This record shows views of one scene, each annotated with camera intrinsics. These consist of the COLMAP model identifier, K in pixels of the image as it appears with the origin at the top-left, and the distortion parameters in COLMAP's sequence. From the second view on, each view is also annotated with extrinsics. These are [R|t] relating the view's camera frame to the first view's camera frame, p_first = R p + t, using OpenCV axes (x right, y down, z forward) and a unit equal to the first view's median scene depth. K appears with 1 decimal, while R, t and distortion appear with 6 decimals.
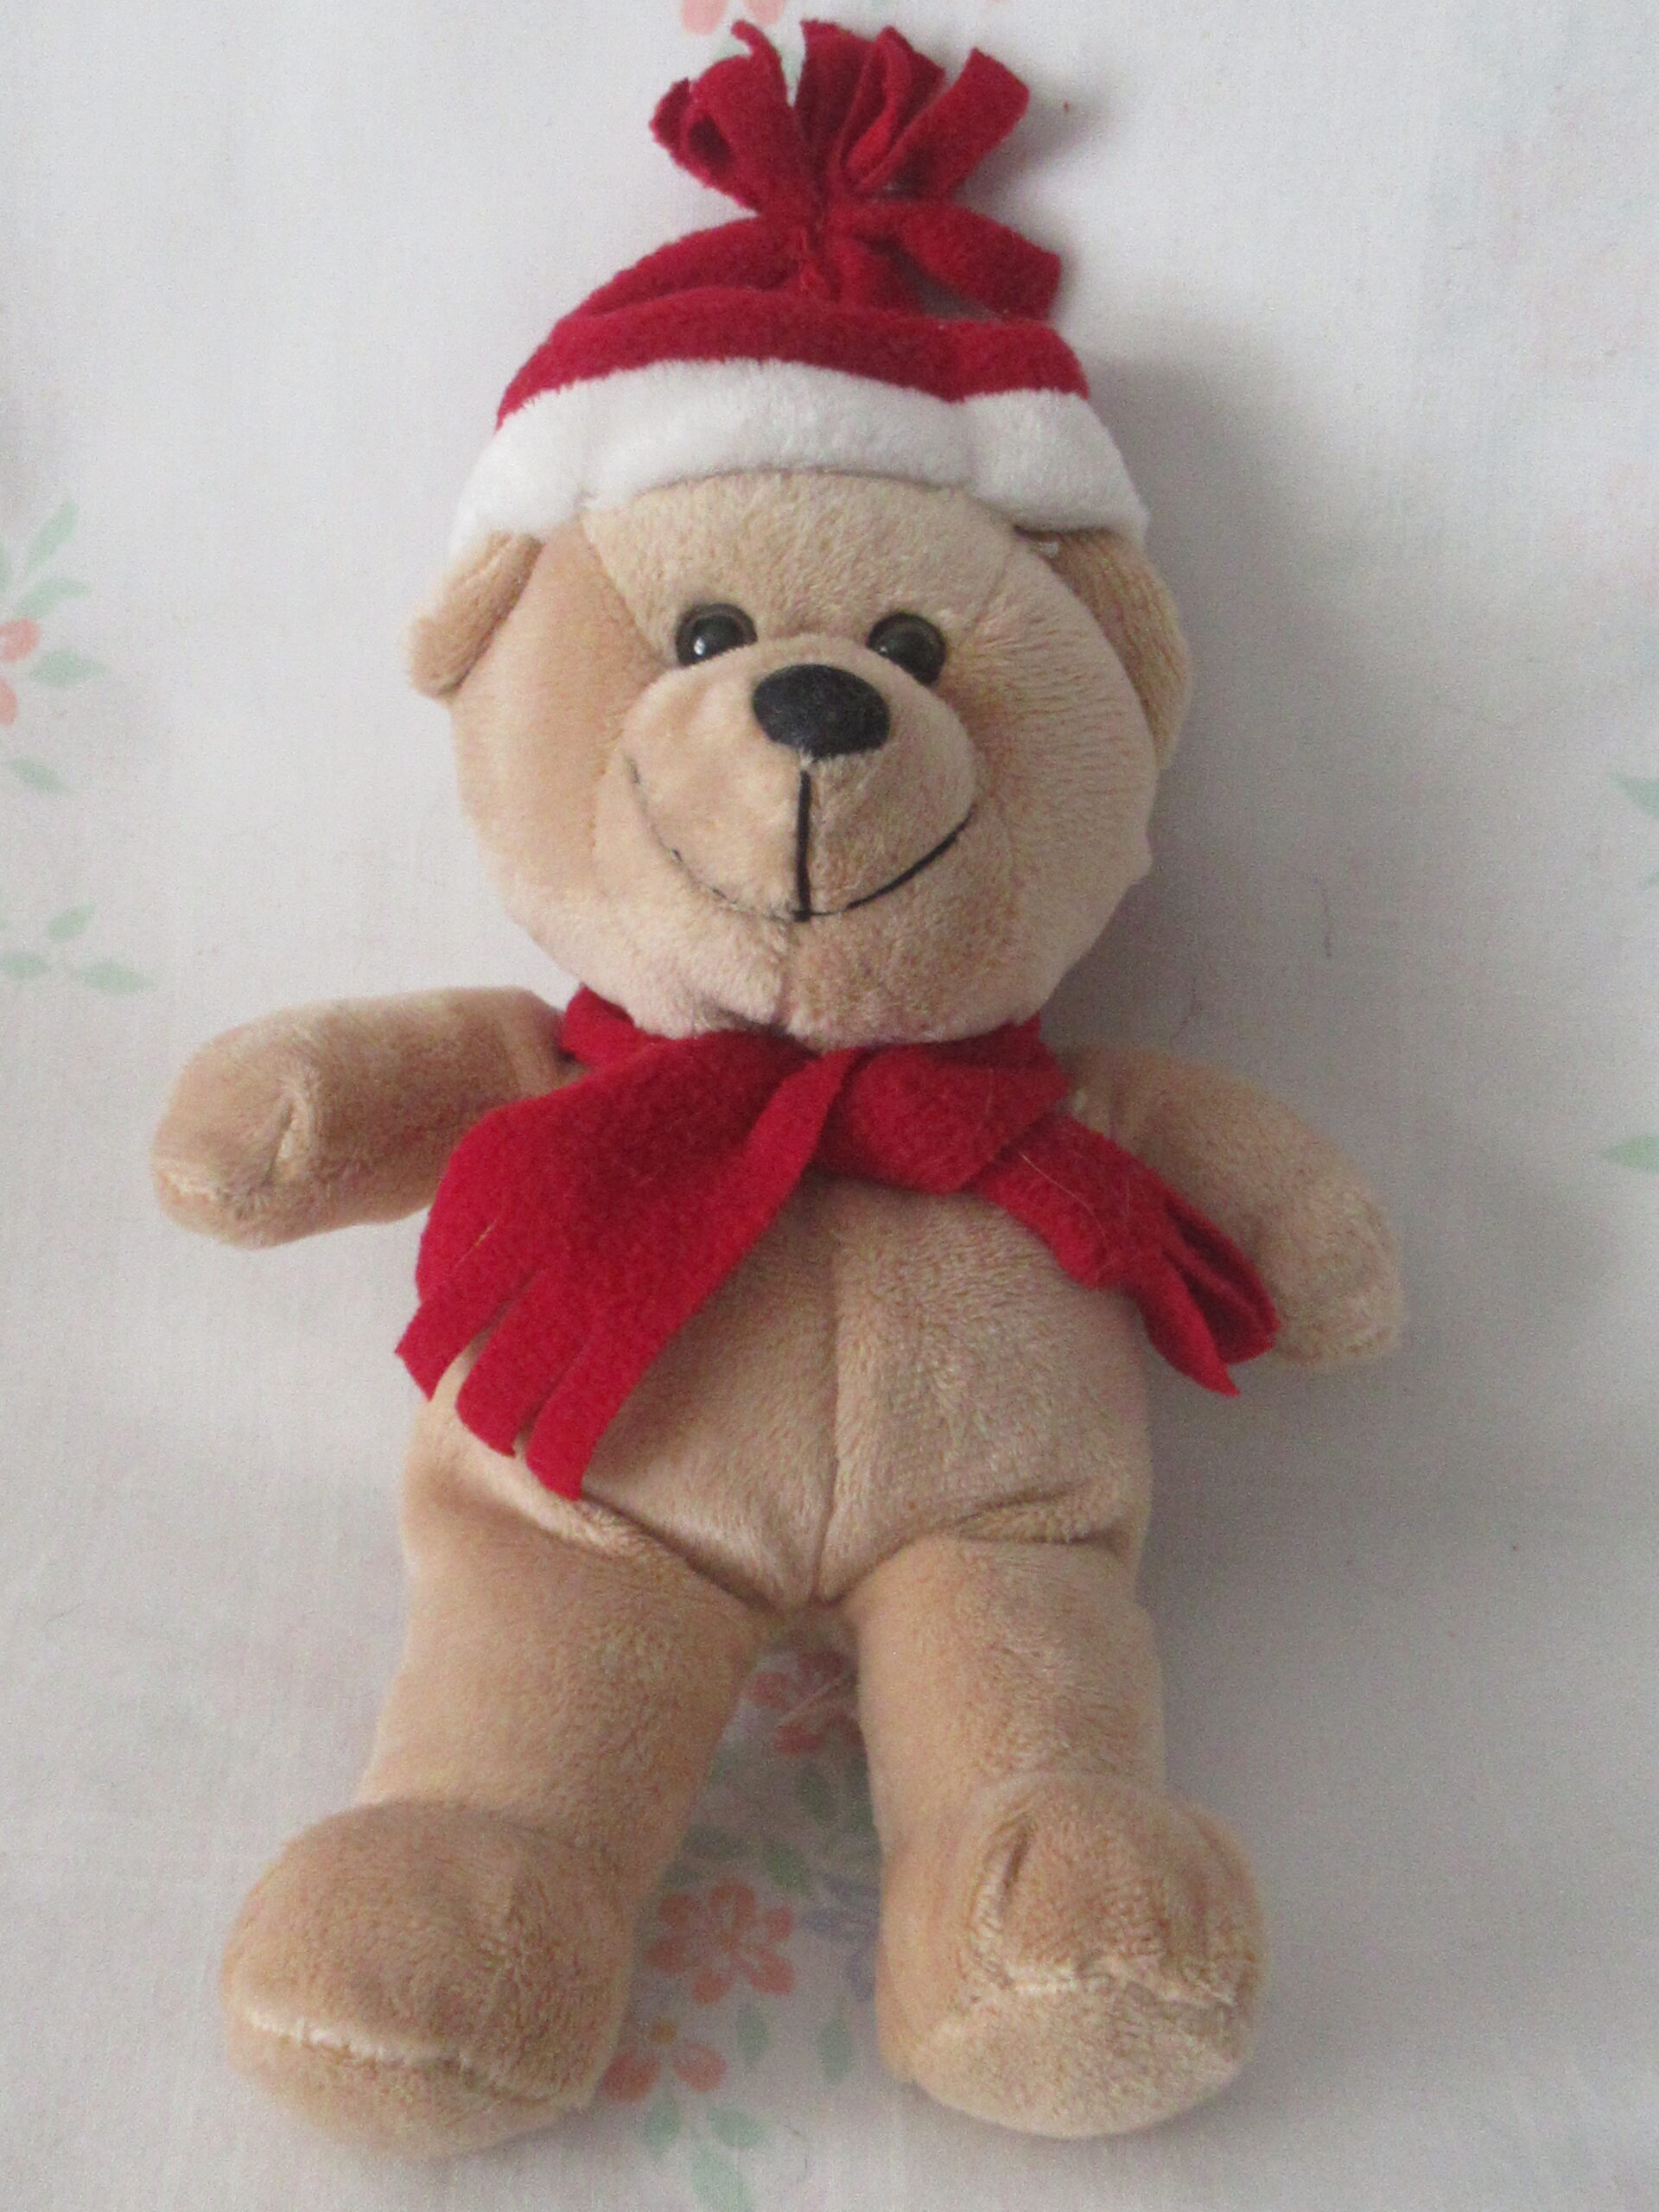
lens RADIAL K [[3153.6, 0, 829.5], [0, 3153.6, 1106.0], [0, 0, 1]] dist [0.003780, -0.163483]
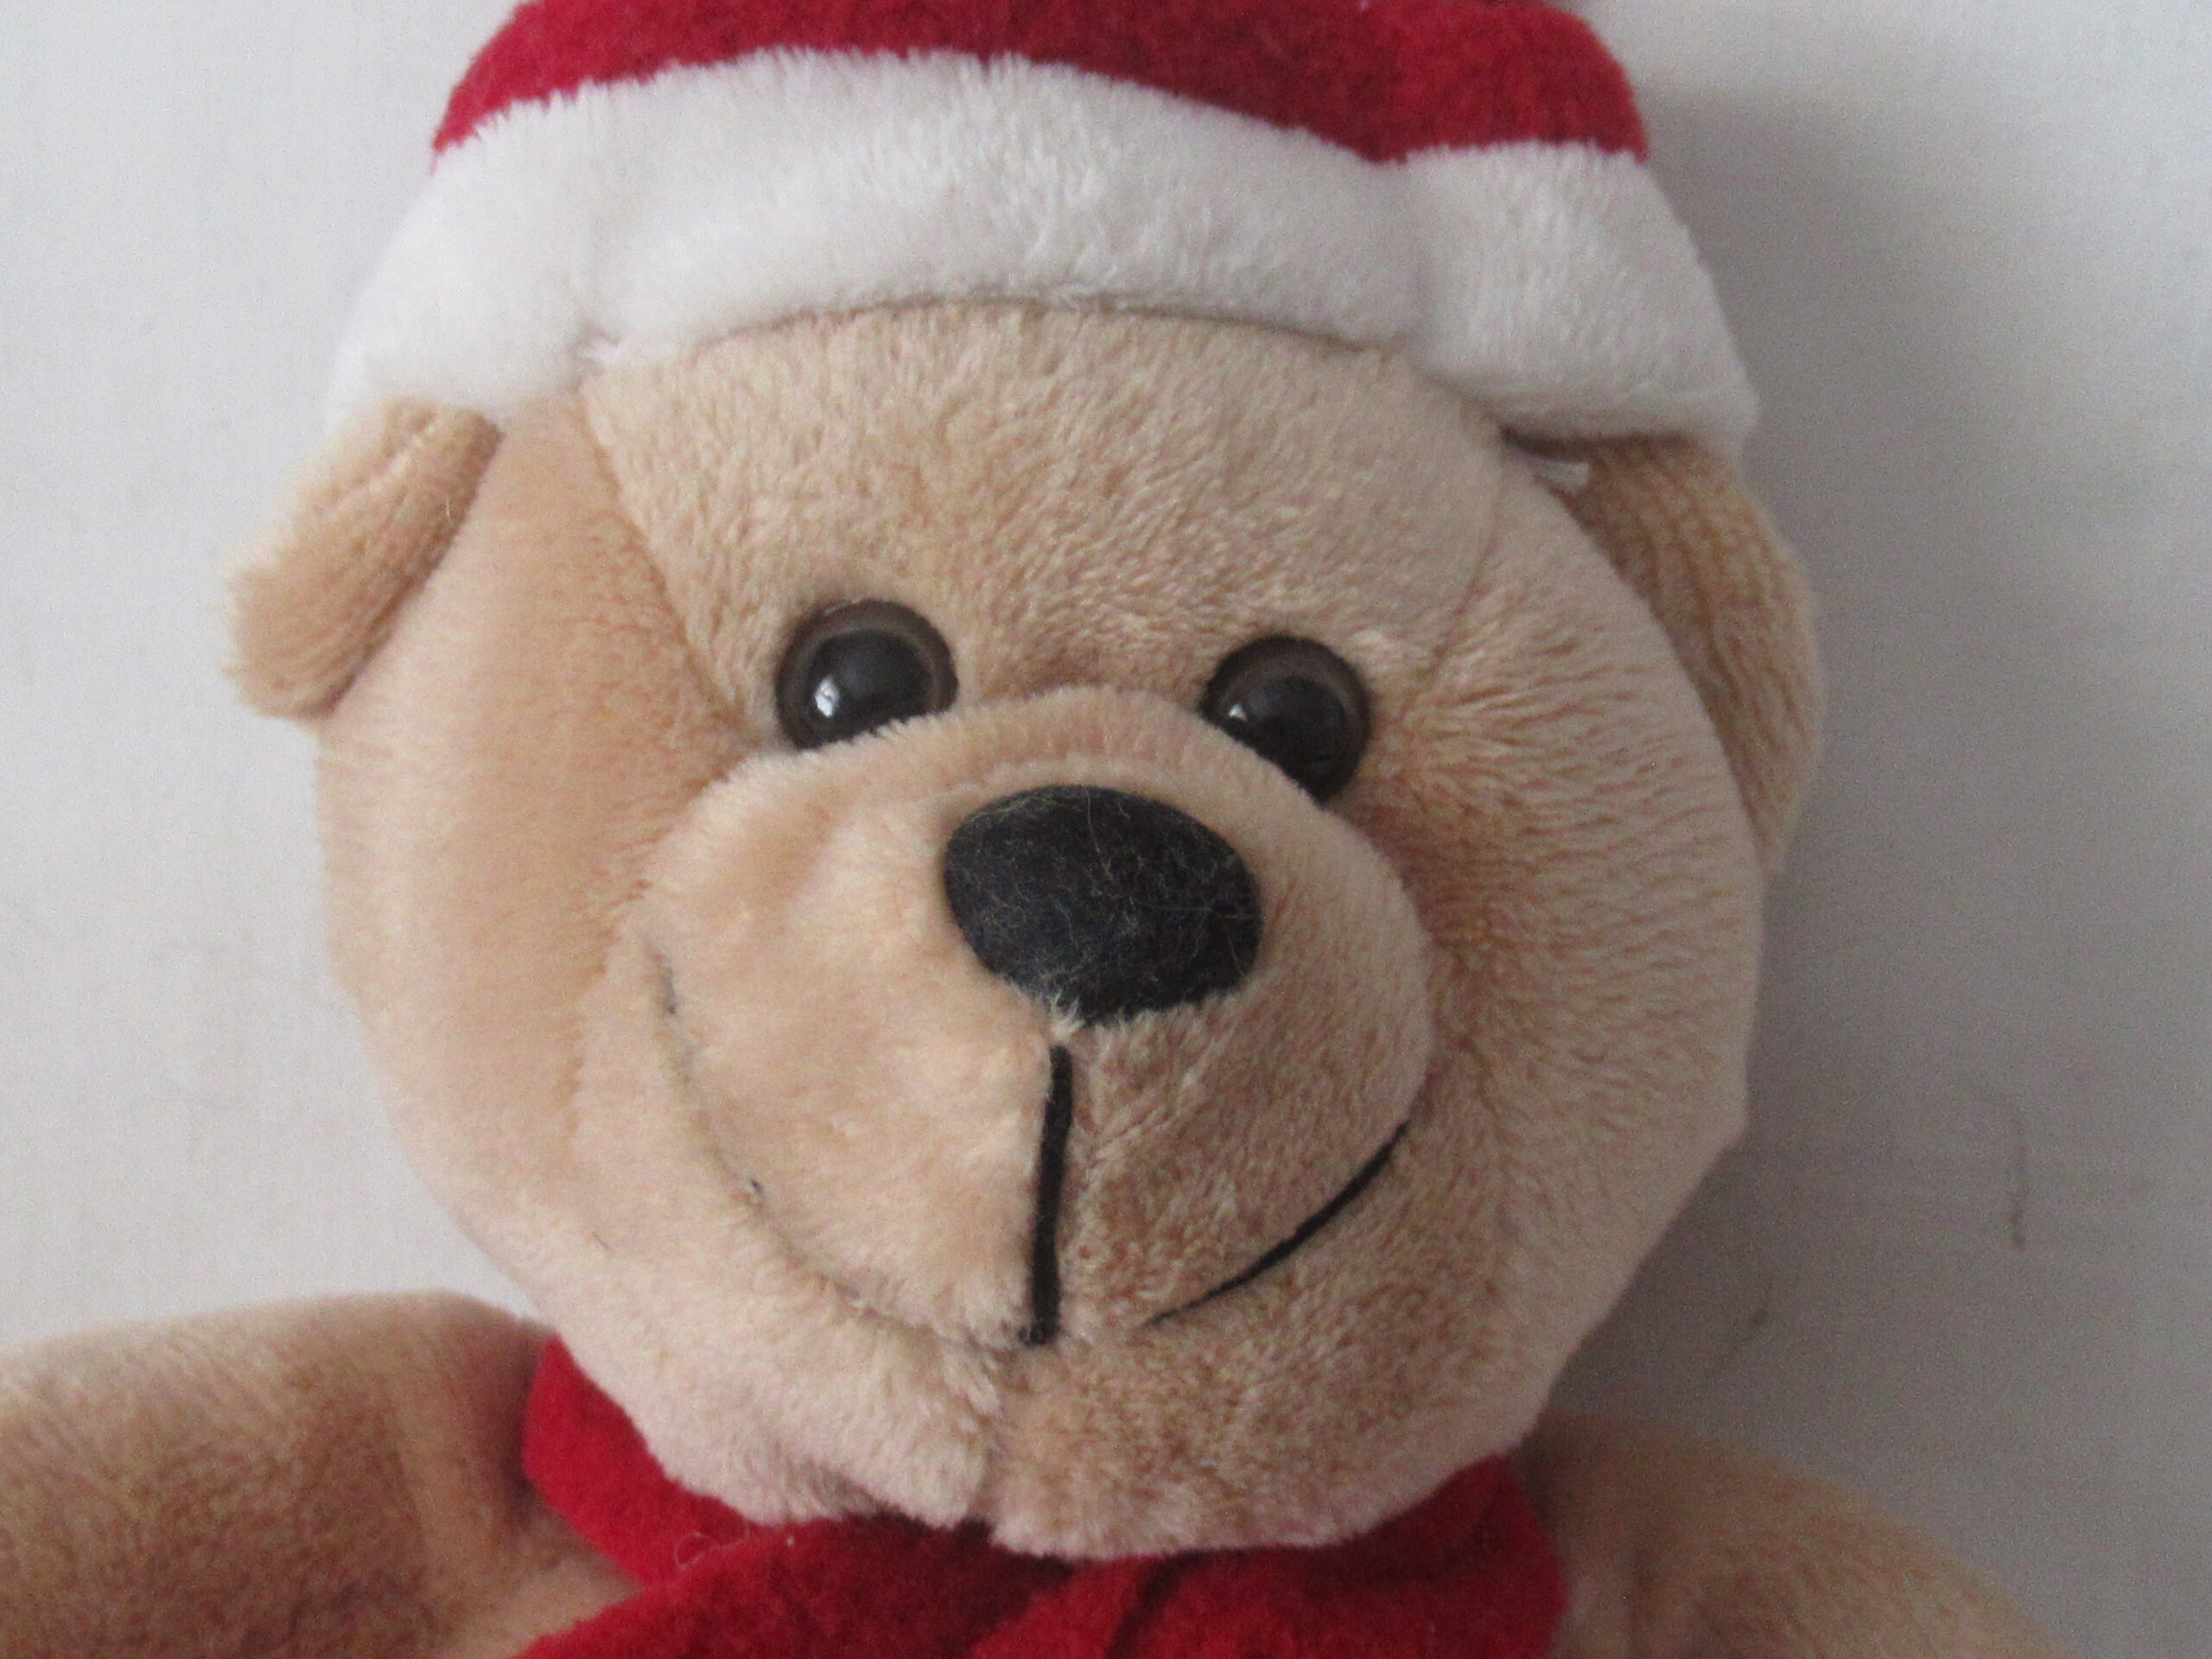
lens RADIAL K [[3153.6, 0, 1106.0], [0, 3153.6, 829.5], [0, 0, 1]] dist [0.003780, -0.163483]
pose [[0.998764, 0.036477, 0.033750, -0.016031], [-0.036872, 0.999258, 0.011146, -0.131827], [-0.033318, -0.012376, 0.999368, 0.546463]]
